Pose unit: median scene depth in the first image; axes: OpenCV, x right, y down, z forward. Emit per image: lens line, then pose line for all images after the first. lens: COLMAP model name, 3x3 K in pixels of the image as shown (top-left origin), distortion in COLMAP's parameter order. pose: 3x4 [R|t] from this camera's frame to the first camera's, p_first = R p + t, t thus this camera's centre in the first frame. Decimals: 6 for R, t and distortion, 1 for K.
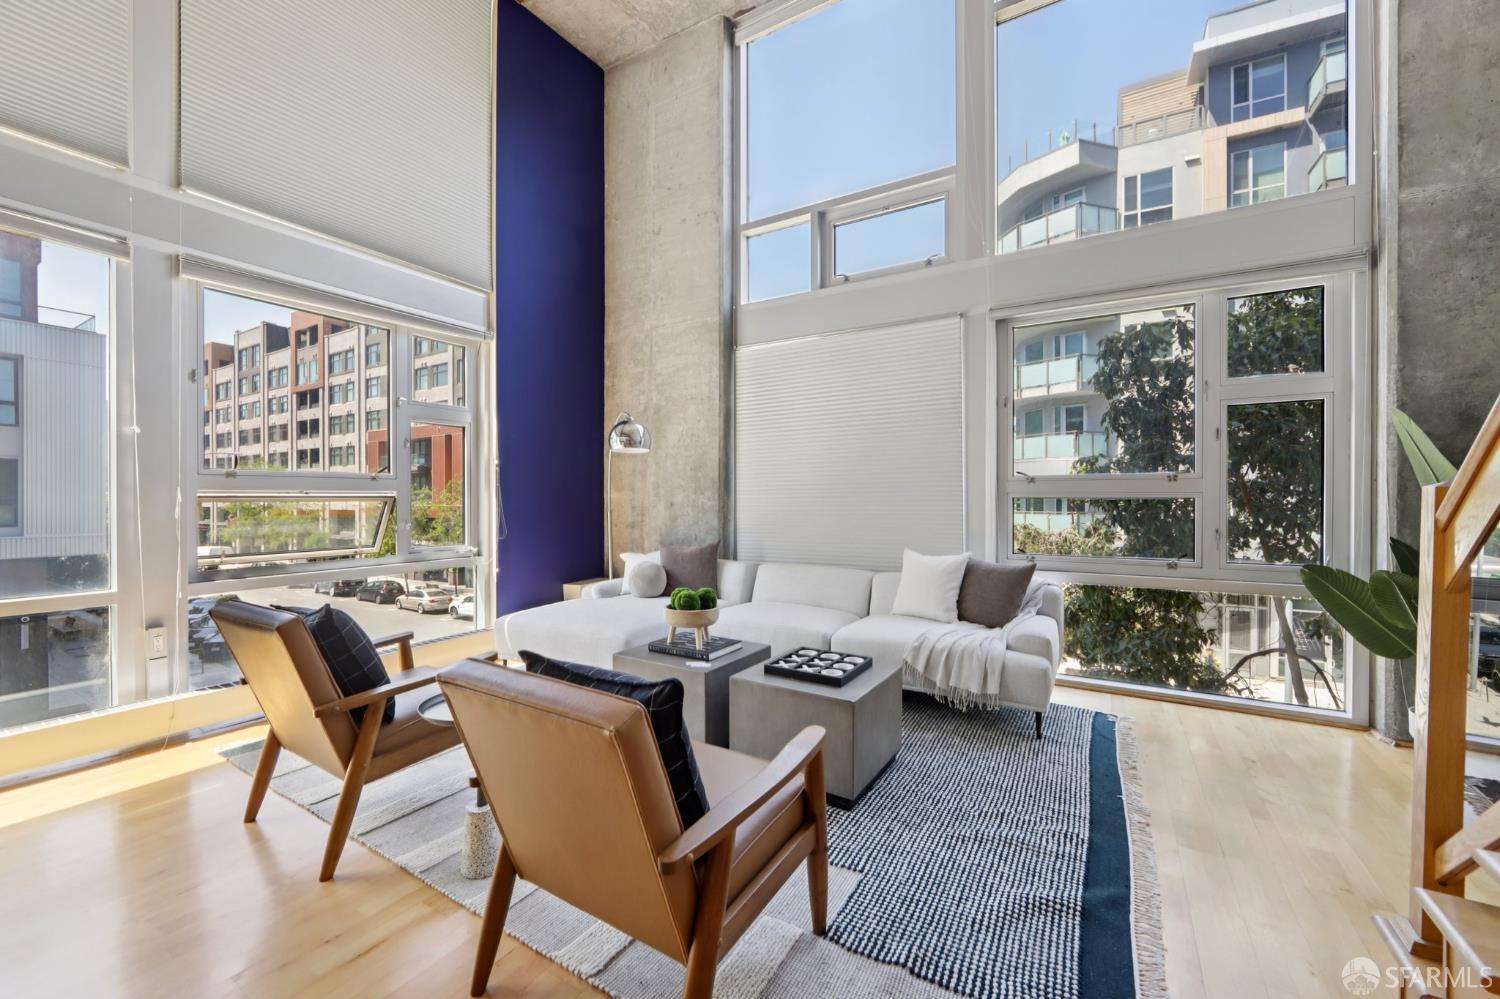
lens RADIAL K [[600.3, 0, 747.8], [0, 600.3, 497.0], [0, 0, 1]] dist [-0.005526, -0.000369]
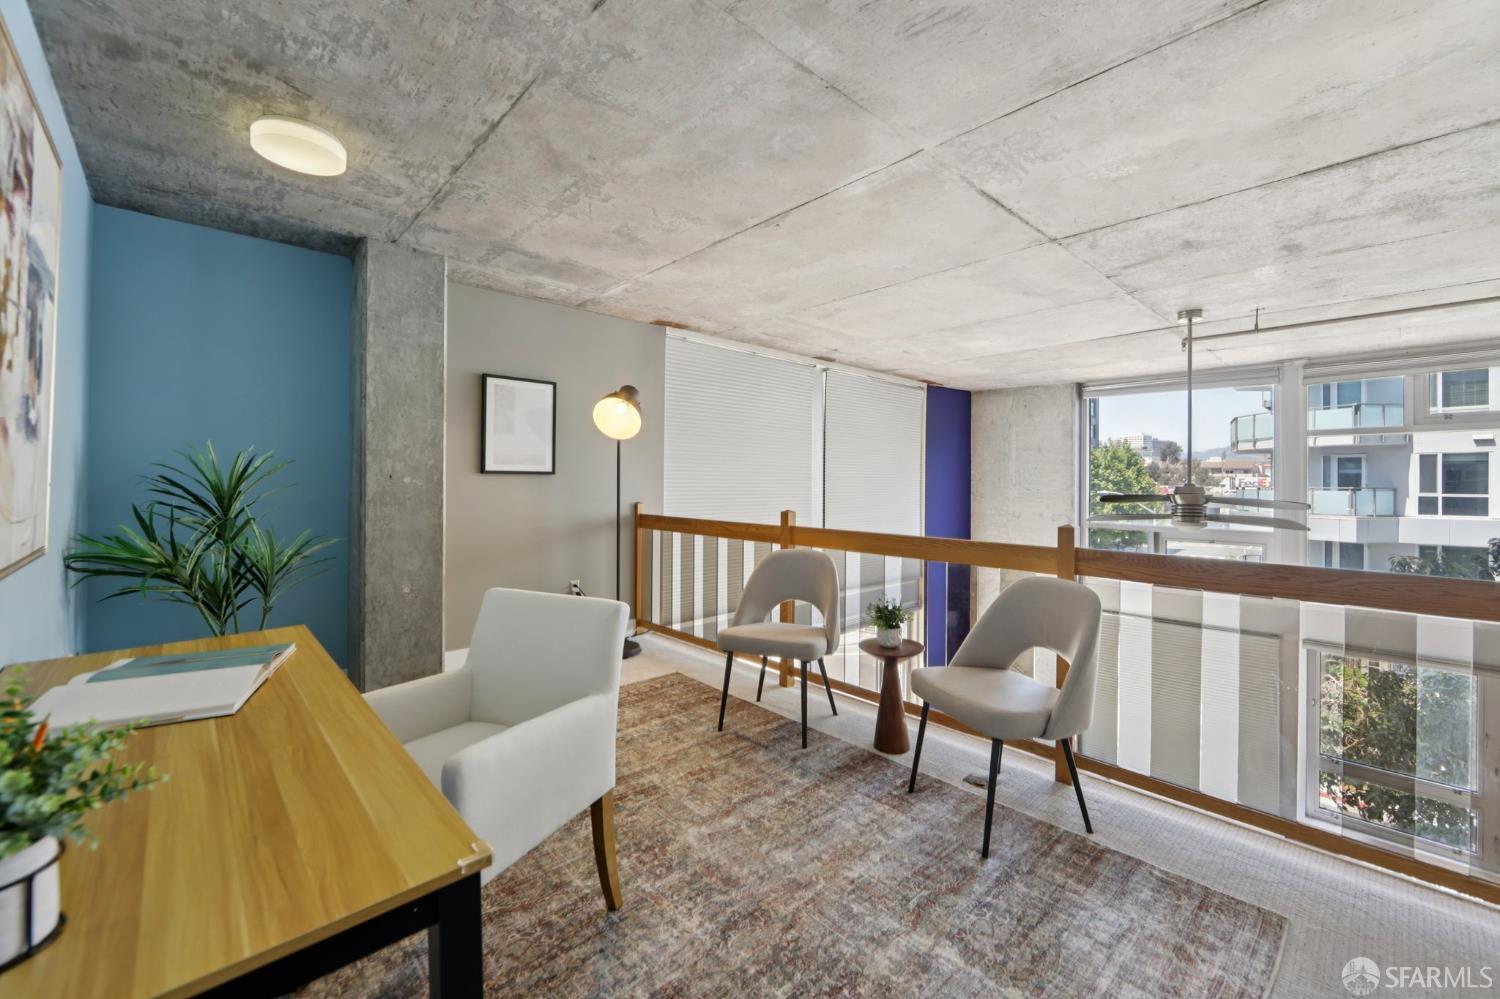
lens RADIAL K [[618.8, 0, 754.7], [0, 618.8, 485.2], [0, 0, 1]] dist [-0.001783, -0.000206]
pose [[0.966121, 0.006106, -0.258018, -0.404703], [-0.004221, 0.999960, 0.007856, -0.561433], [0.258056, -0.006501, 0.966108, -0.651037]]
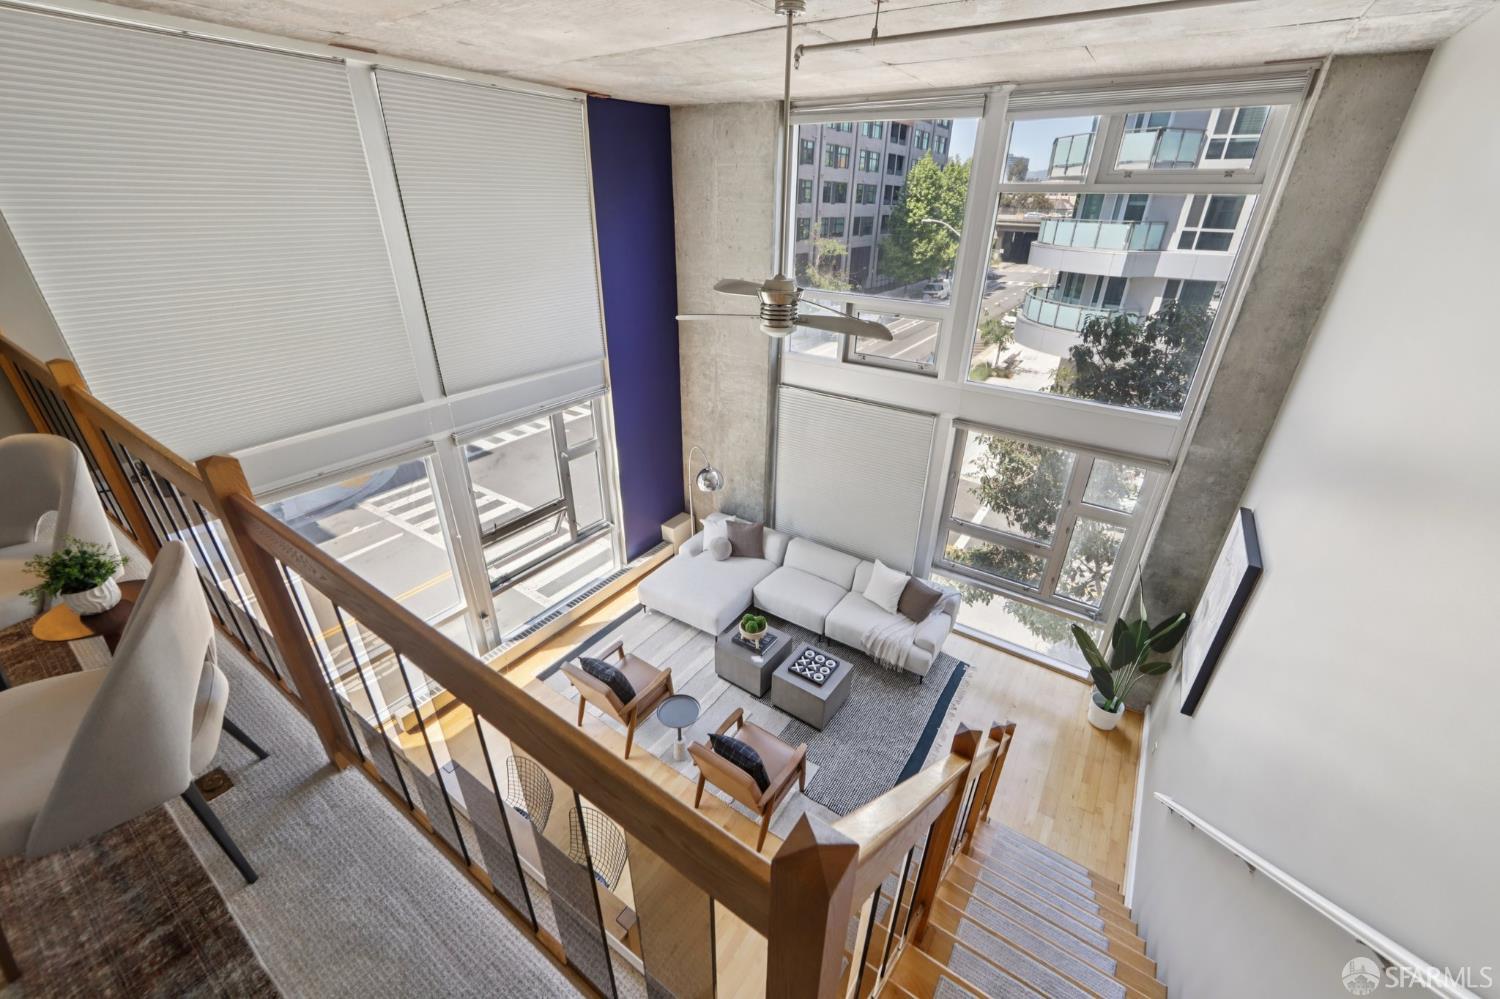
lens RADIAL K [[600.3, 0, 747.8], [0, 600.3, 497.0], [0, 0, 1]] dist [-0.005526, -0.000369]
pose [[0.998457, 0.036943, -0.041464, -0.026414], [-0.014551, 0.894586, 0.446660, -0.636799], [0.053594, -0.445367, 0.893743, -0.345882]]
